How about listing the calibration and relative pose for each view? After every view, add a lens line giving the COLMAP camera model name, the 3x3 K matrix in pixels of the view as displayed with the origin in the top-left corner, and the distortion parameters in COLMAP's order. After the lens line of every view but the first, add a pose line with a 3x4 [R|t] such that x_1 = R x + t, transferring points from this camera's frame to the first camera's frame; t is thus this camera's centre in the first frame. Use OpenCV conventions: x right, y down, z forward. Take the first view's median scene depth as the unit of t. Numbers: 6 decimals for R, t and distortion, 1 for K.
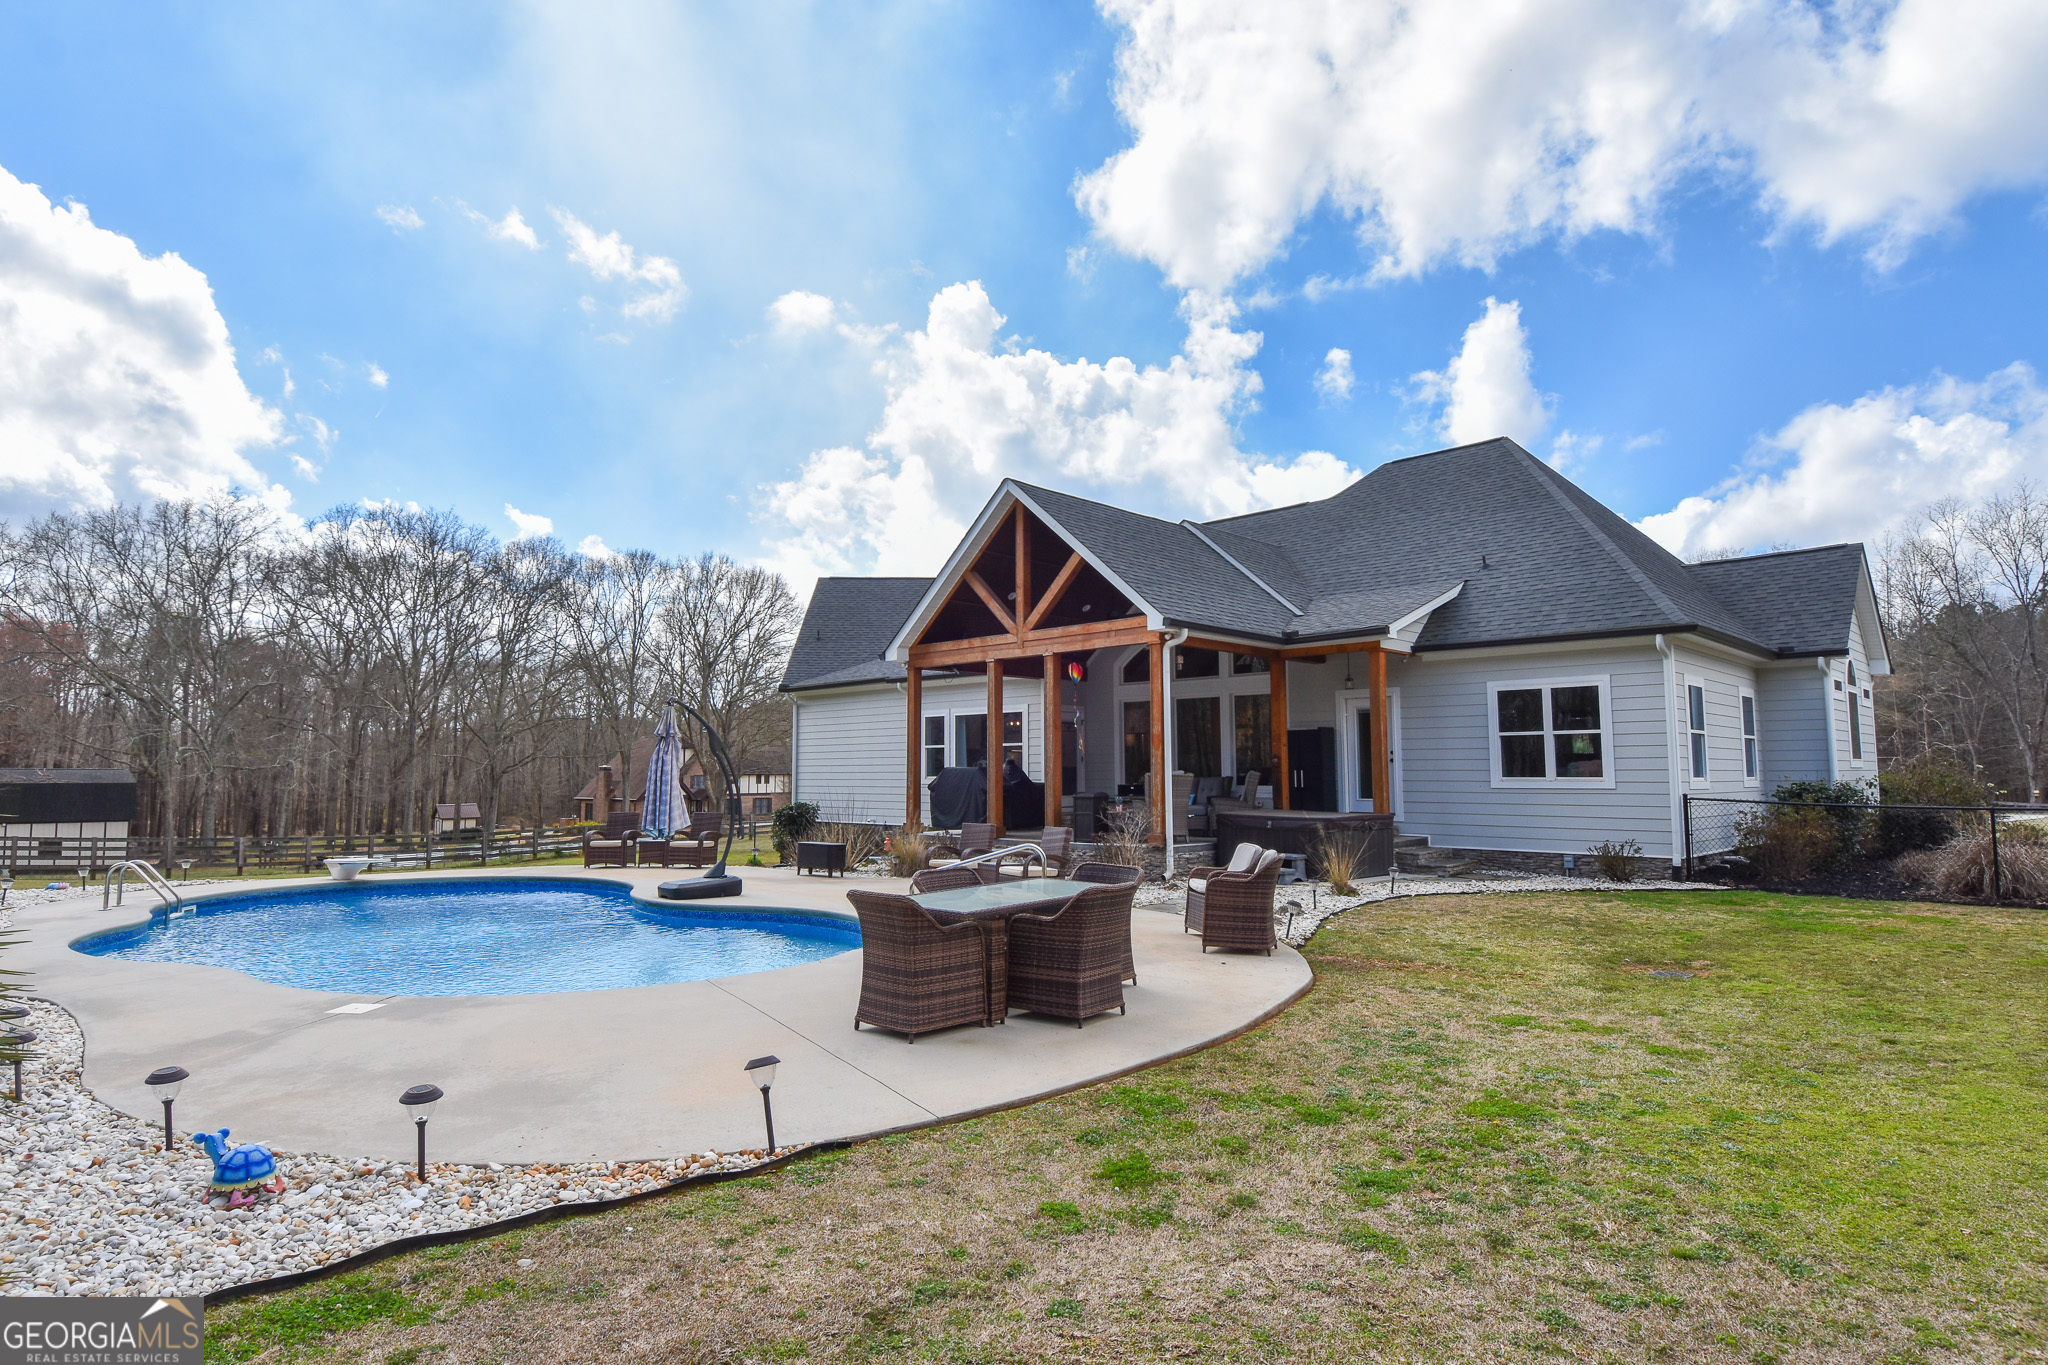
lens RADIAL K [[1101.6, 0, 1026.2], [0, 1101.6, 671.3], [0, 0, 1]] dist [0.051846, -0.057825]
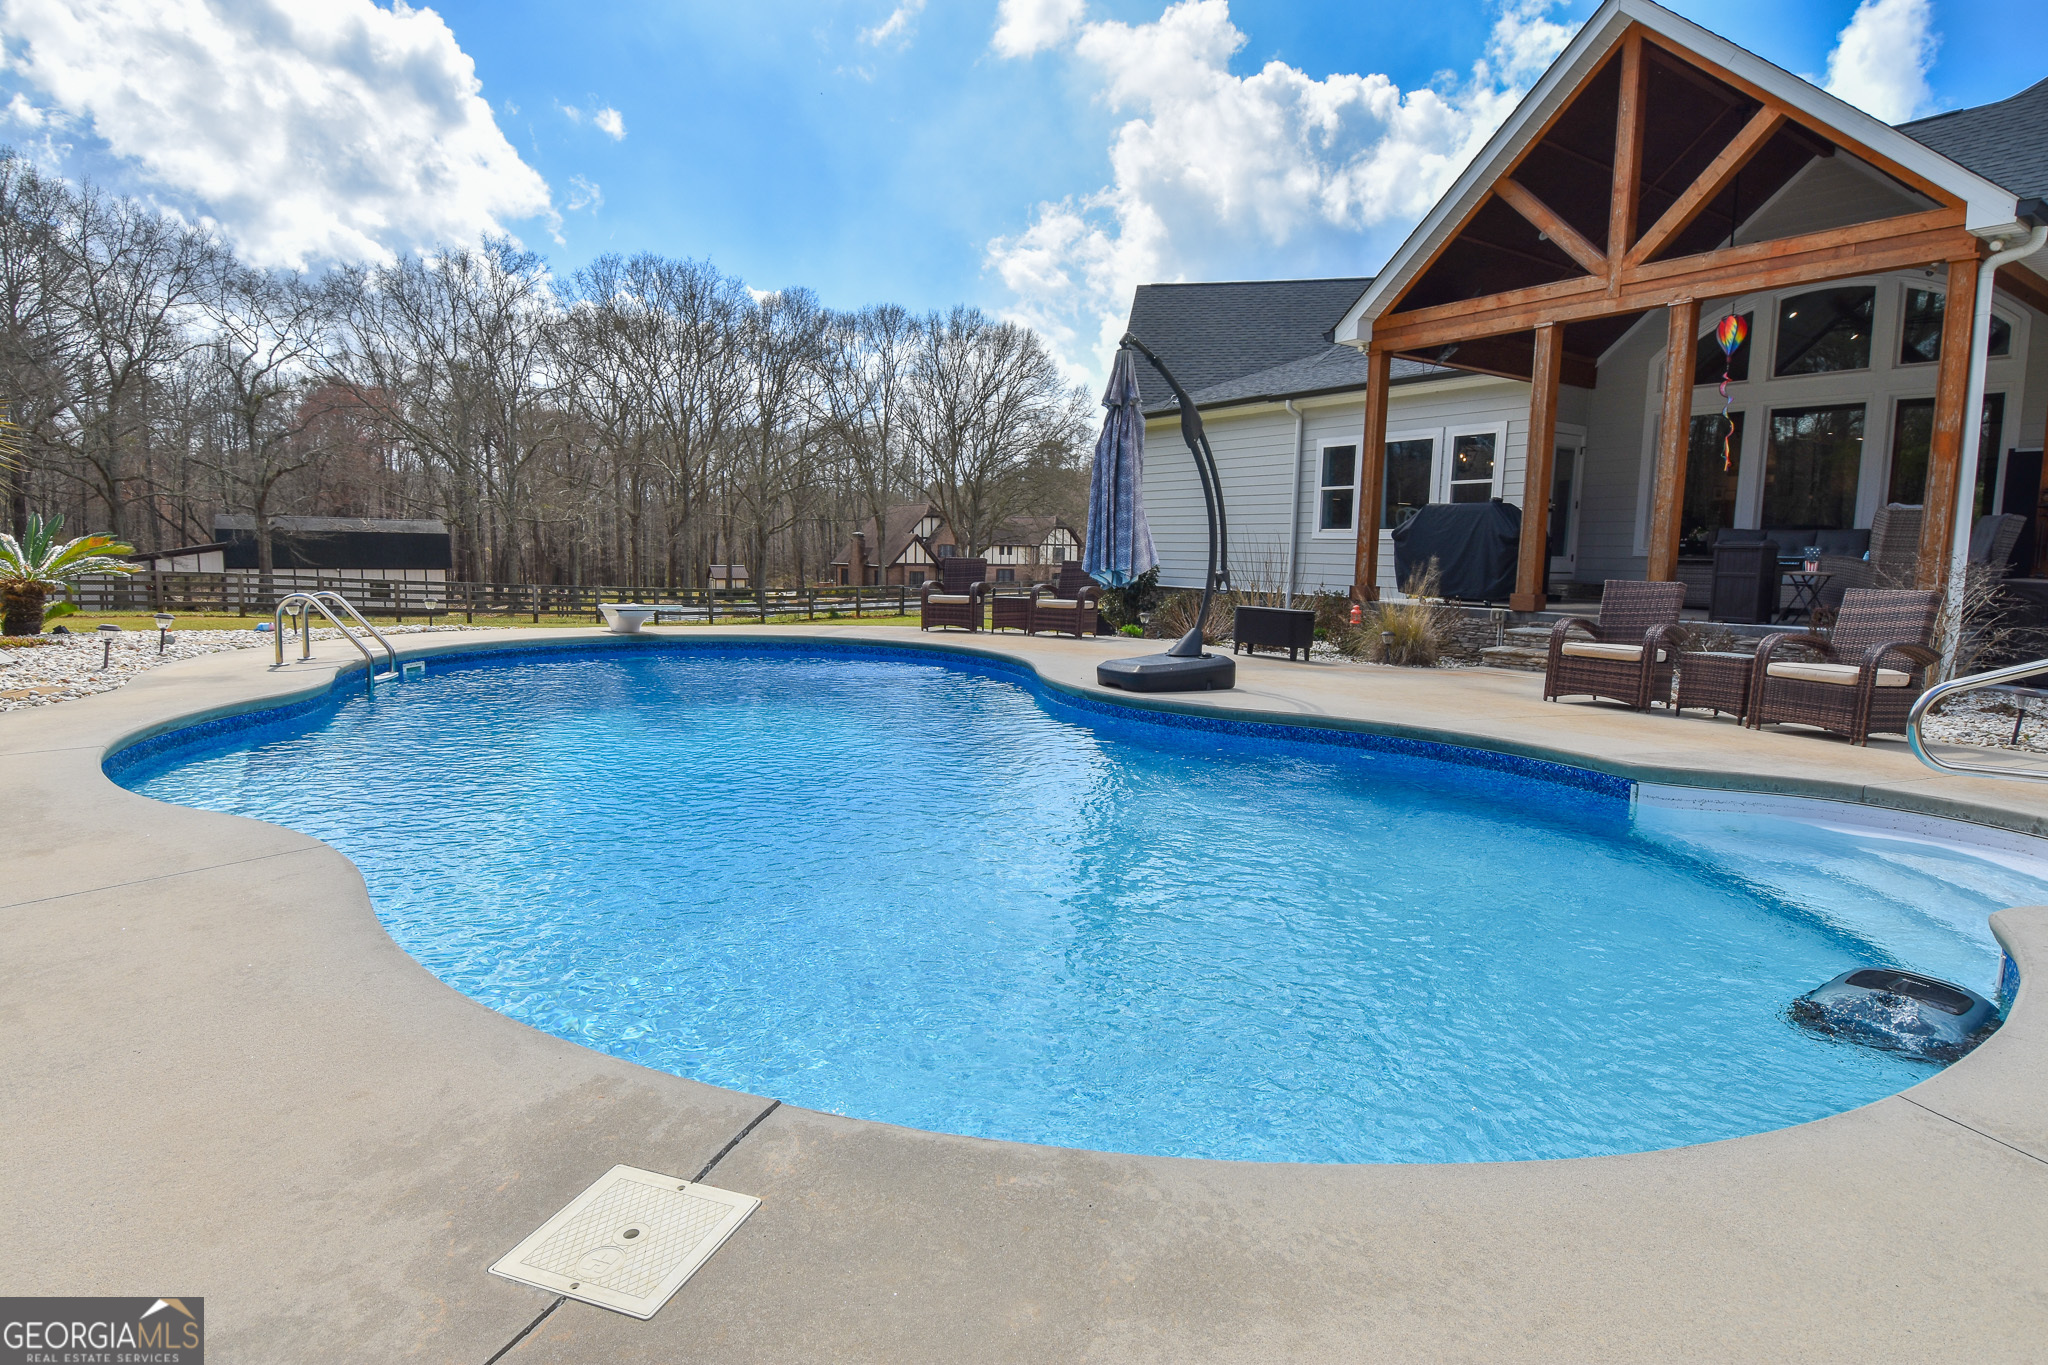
lens RADIAL K [[1064.5, 0, 1023.5], [0, 1064.5, 672.6], [0, 0, 1]] dist [0.051839, -0.057140]
pose [[0.980039, 0.046335, -0.193328, -0.177604], [-0.006106, 0.979016, 0.203691, 0.055057], [0.198710, -0.198445, 0.959757, 0.302026]]
